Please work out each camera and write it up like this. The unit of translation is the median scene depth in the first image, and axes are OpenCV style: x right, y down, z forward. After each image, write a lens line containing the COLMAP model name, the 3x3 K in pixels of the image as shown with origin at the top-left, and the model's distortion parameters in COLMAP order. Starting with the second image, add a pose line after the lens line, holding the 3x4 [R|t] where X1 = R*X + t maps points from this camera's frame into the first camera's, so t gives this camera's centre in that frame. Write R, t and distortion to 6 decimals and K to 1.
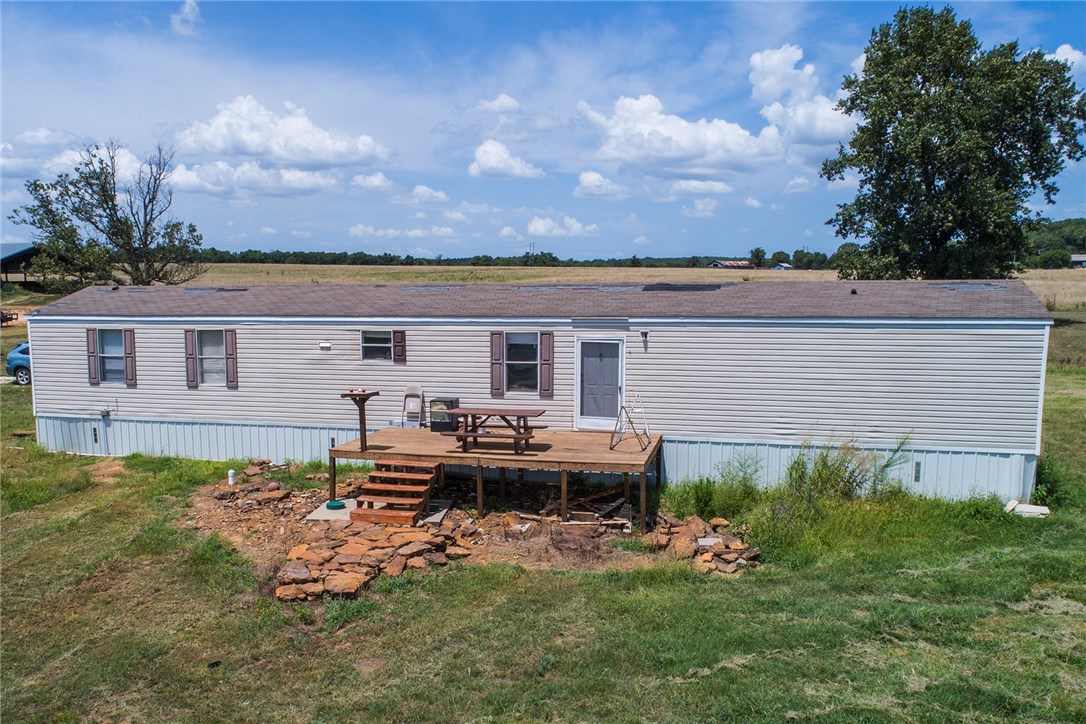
lens RADIAL K [[912.7, 0, 541.5], [0, 912.7, 407.6], [0, 0, 1]] dist [-0.024709, -0.004398]
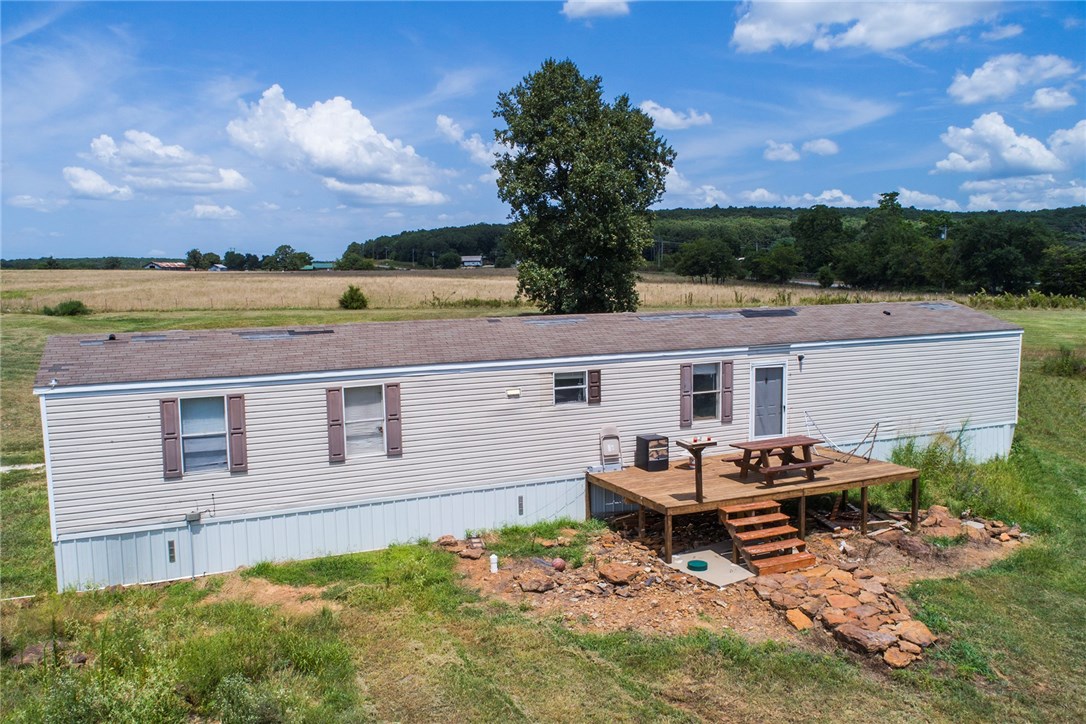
lens RADIAL K [[852.1, 0, 543.0], [0, 852.1, 362.0], [0, 0, 1]] dist [-0.008385, 0.004131]
pose [[0.785143, -0.071507, 0.615172, -0.734583], [0.096048, 0.995353, -0.006888, -0.091326], [-0.611821, 0.064494, 0.788363, 0.338617]]
